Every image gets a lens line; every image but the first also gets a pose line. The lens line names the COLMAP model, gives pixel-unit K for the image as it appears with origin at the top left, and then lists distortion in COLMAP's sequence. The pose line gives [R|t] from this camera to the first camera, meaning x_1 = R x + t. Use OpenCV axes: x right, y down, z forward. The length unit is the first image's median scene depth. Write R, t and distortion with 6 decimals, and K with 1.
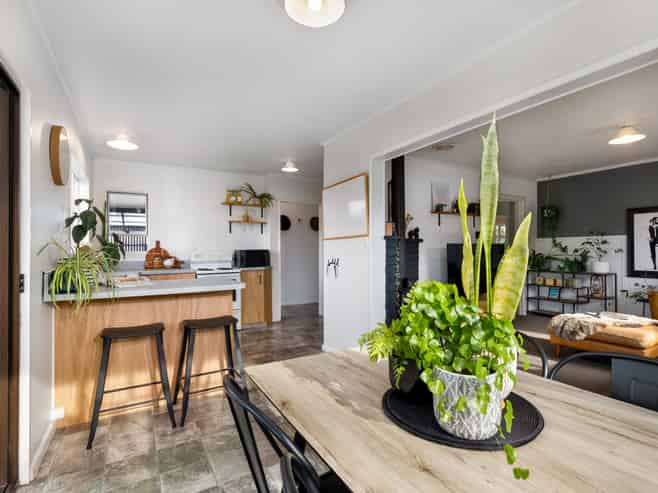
lens RADIAL K [[336.0, 0, 332.2], [0, 336.0, 245.6], [0, 0, 1]] dist [-0.001446, -0.000297]
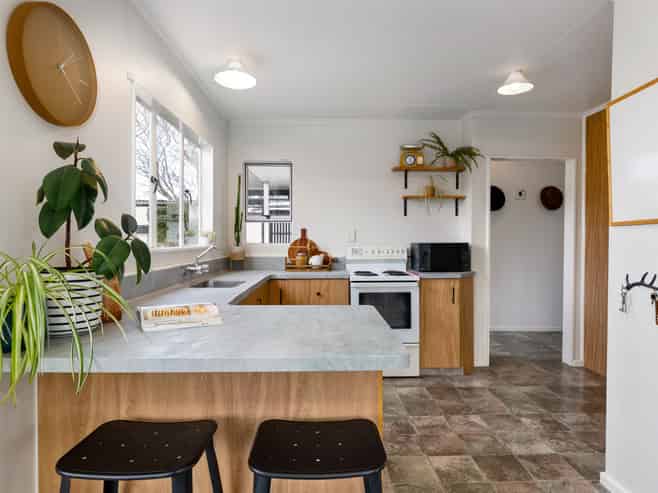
lens RADIAL K [[383.9, 0, 328.7], [0, 383.9, 244.4], [0, 0, 1]] dist [0.003529, 0.003656]
pose [[0.864079, 0.016308, -0.503093, -0.064349], [-0.000620, 0.999509, 0.031335, -0.006202], [0.503357, -0.026764, 0.863664, 0.306651]]
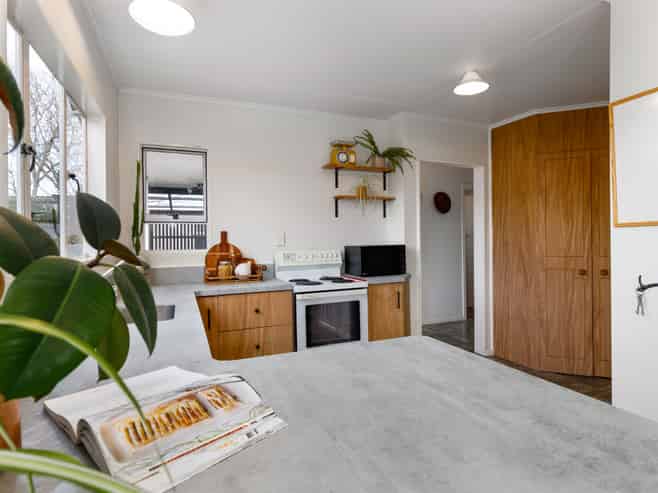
lens RADIAL K [[358.8, 0, 326.7], [0, 358.8, 241.0], [0, 0, 1]] dist [0.006706, -0.003757]
pose [[0.988294, -0.005682, -0.152458, -0.229209], [0.008778, 0.999769, 0.019637, -0.007923], [0.152311, -0.020746, 0.988115, 0.380384]]
